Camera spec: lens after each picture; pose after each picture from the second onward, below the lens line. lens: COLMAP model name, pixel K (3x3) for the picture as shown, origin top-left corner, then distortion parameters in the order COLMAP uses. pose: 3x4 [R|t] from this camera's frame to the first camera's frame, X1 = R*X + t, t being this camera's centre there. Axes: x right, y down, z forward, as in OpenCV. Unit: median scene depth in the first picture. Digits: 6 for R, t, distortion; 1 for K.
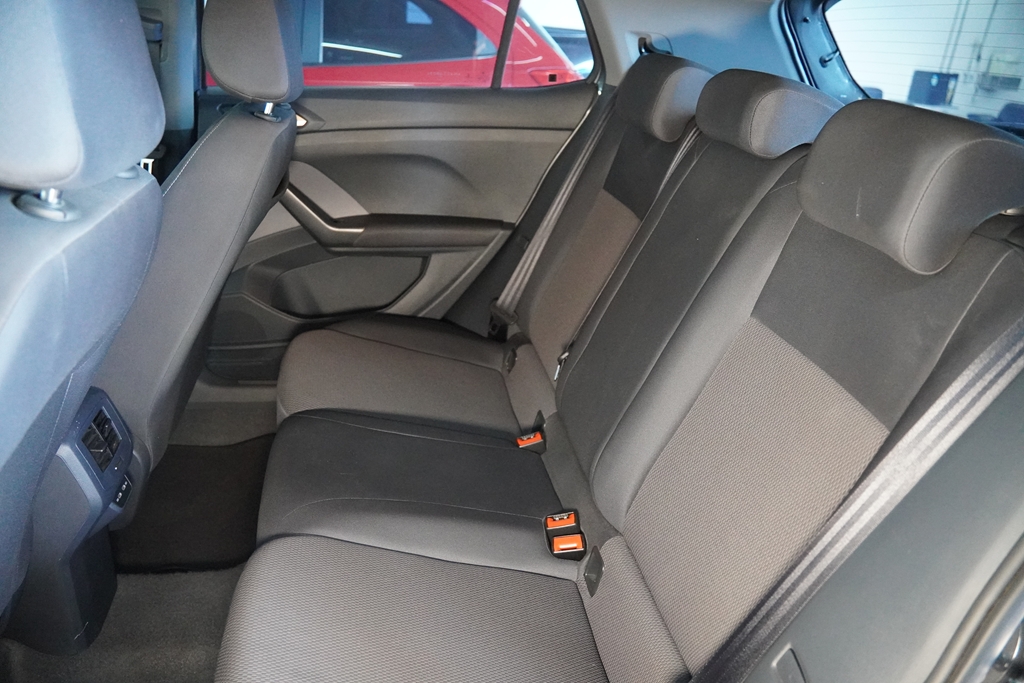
lens RADIAL K [[779.4, 0, 512.0], [0, 779.4, 341.5], [0, 0, 1]] dist [-0.129548, 0.108495]
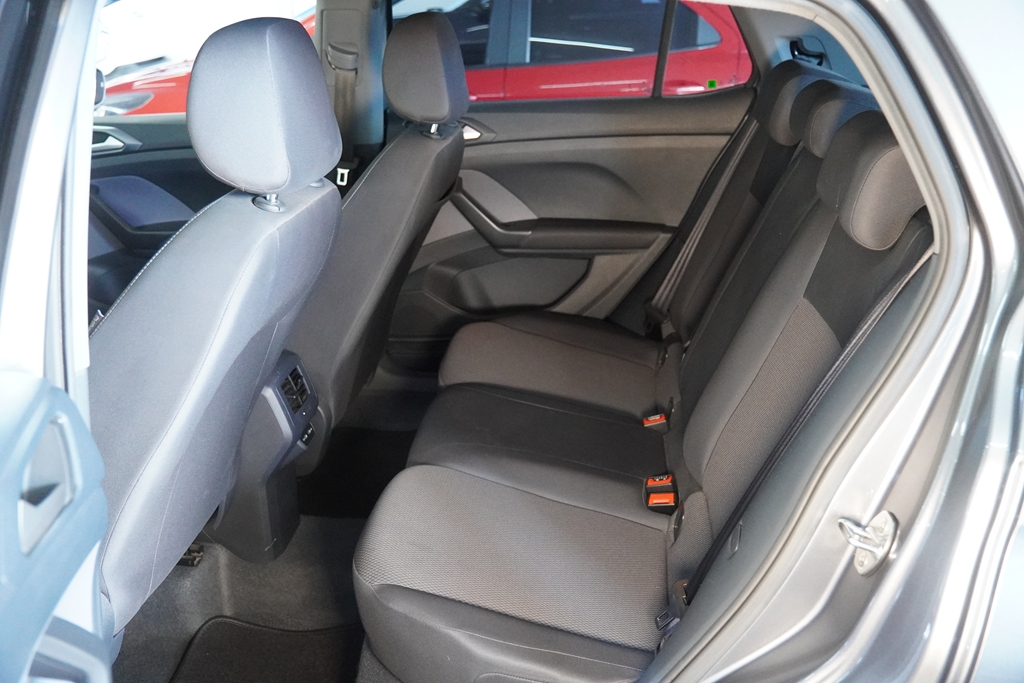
lens RADIAL K [[982.6, 0, 512.0], [0, 982.6, 341.5], [0, 0, 1]] dist [-0.009422, 0.164900]
pose [[0.957331, 0.027887, -0.287644, 0.192996], [-0.041648, 0.998256, -0.041831, 0.070049], [0.285976, 0.052026, 0.956824, -0.332063]]
